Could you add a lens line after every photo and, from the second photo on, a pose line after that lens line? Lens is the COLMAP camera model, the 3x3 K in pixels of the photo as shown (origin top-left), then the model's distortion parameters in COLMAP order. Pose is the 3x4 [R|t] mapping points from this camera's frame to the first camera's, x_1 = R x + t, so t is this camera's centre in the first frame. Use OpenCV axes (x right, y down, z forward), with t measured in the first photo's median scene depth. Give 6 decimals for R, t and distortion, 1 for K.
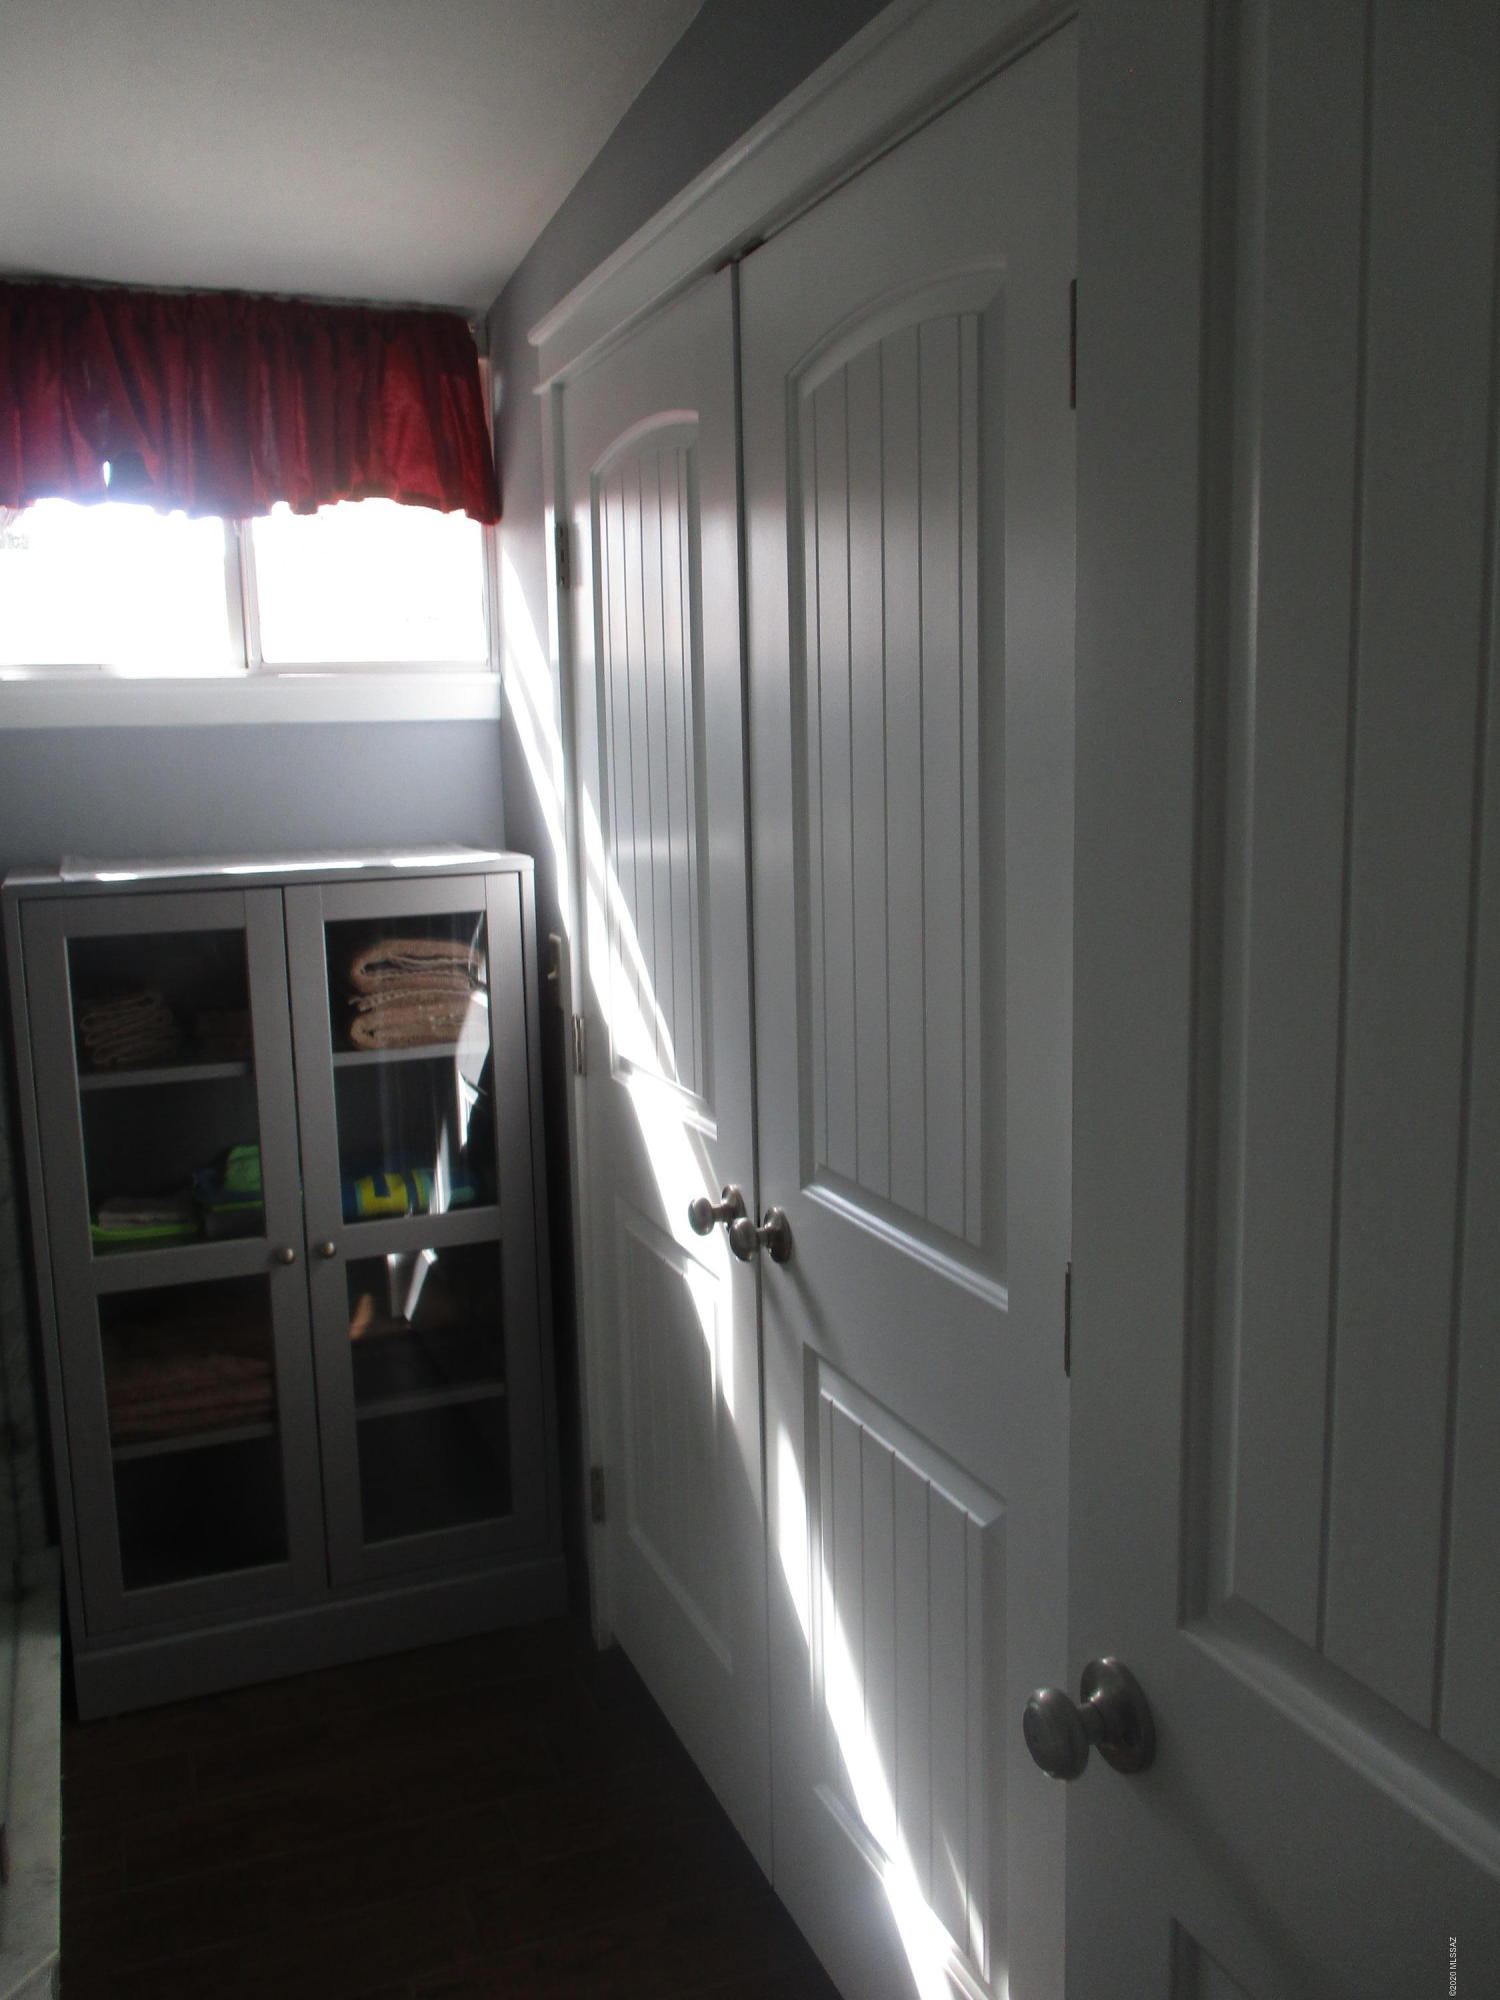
lens RADIAL K [[1667.7, 0, 752.7], [0, 1667.7, 995.8], [0, 0, 1]] dist [-0.031892, 0.018176]
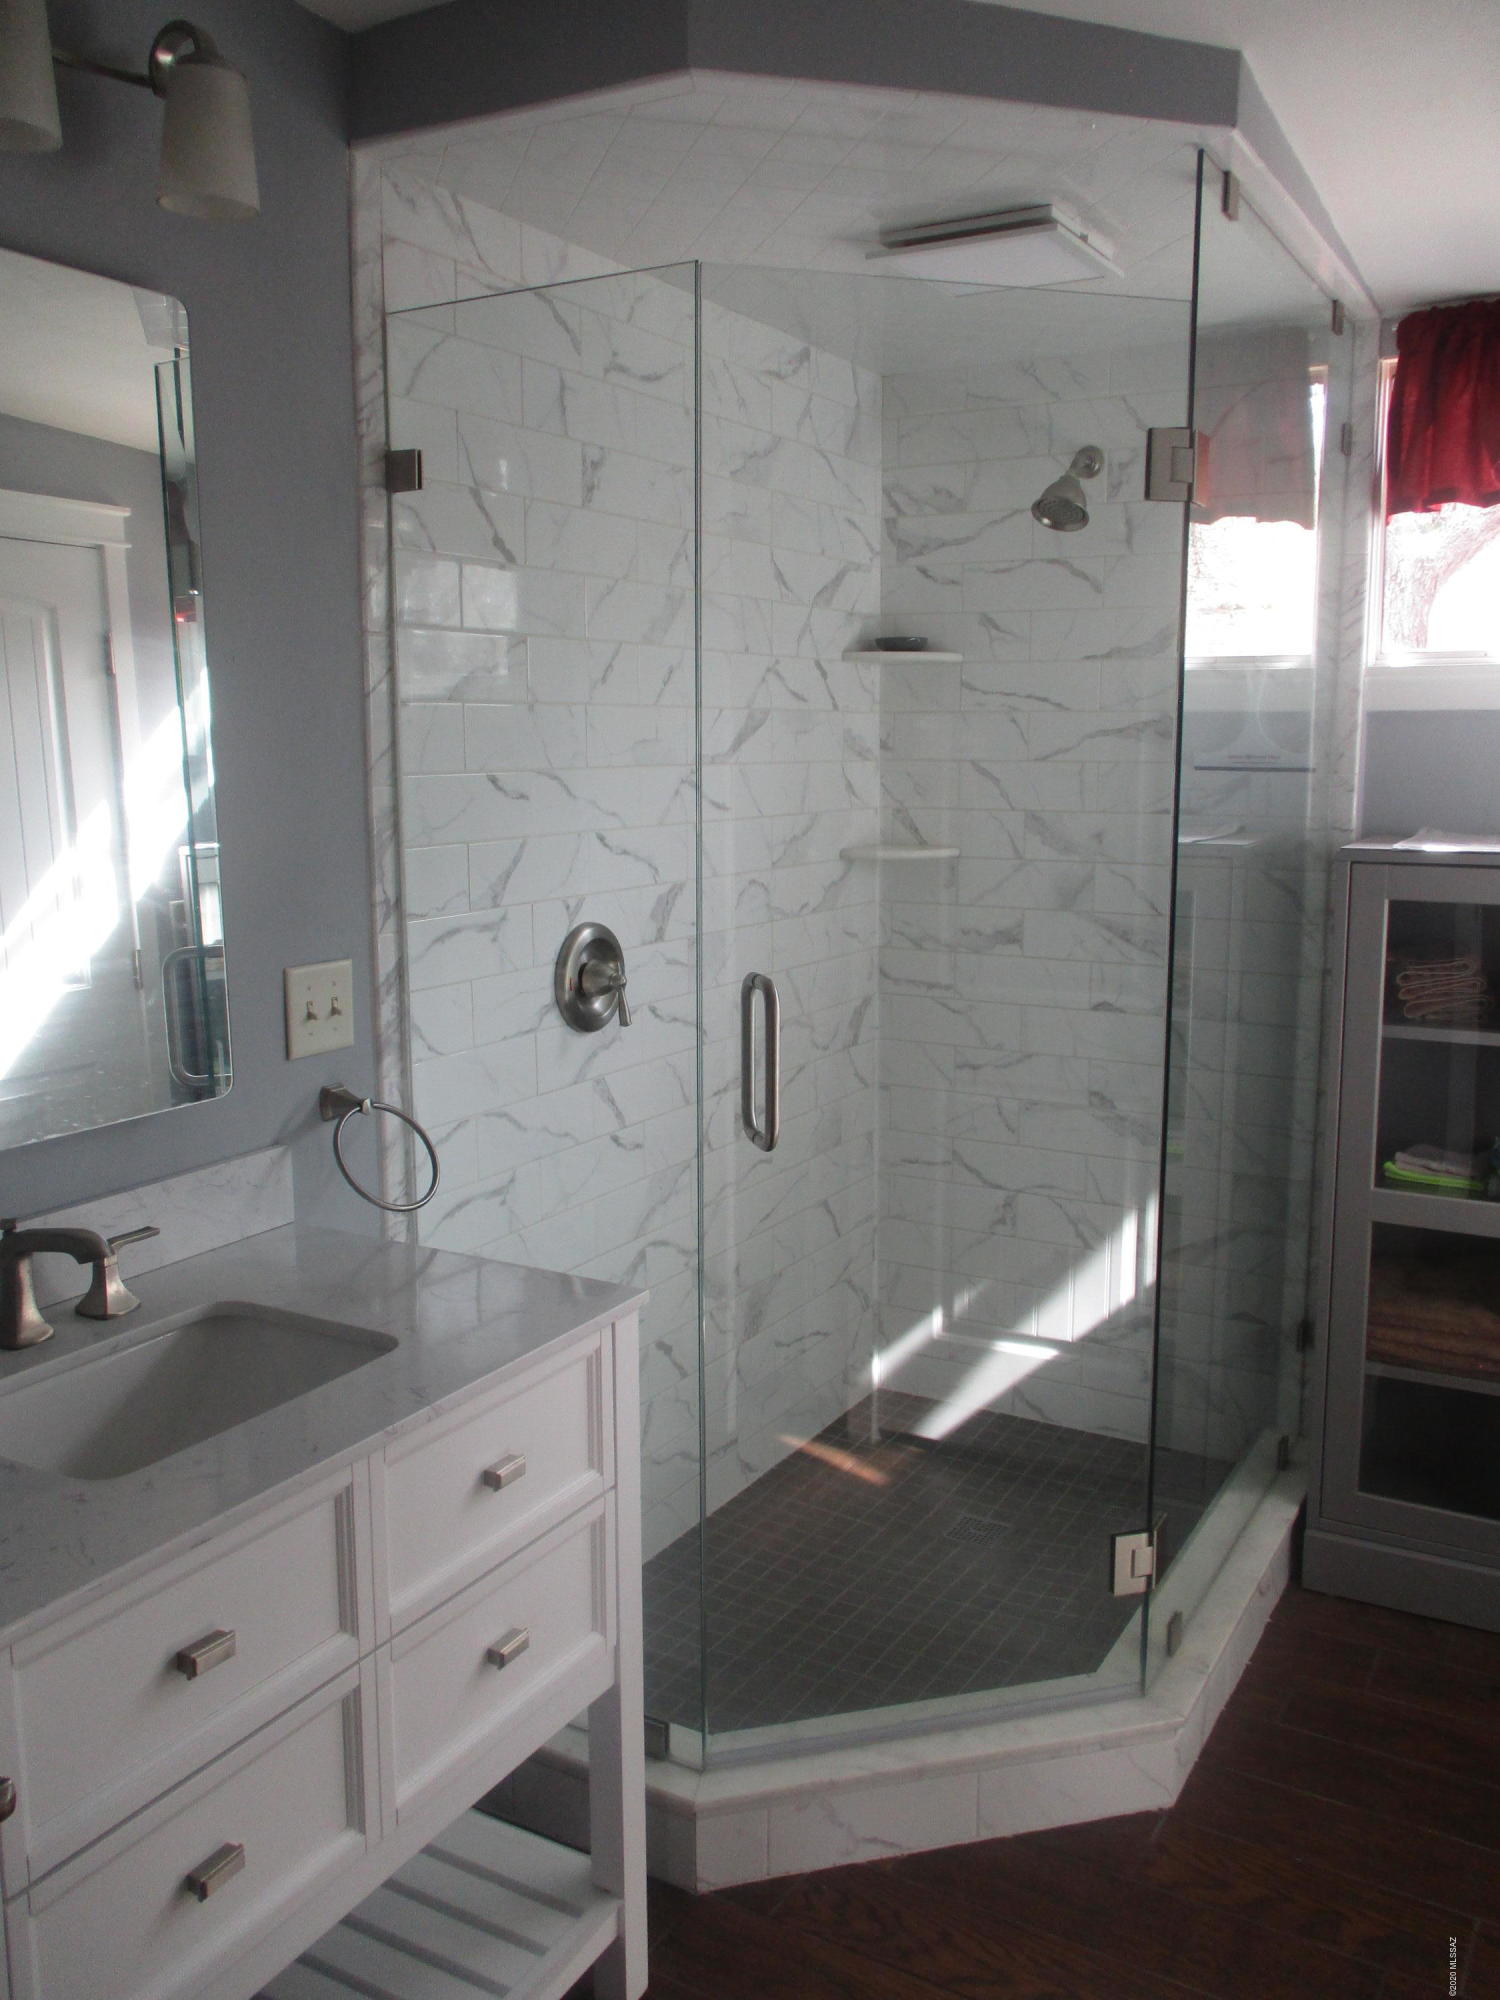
lens RADIAL K [[1667.7, 0, 749.4], [0, 1667.7, 1005.2], [0, 0, 1]] dist [-0.031892, 0.018176]
pose [[0.610385, 0.144177, -0.778873, 0.193647], [-0.128065, 0.988321, 0.082585, -0.001645], [0.781683, 0.049338, 0.621721, -0.026642]]
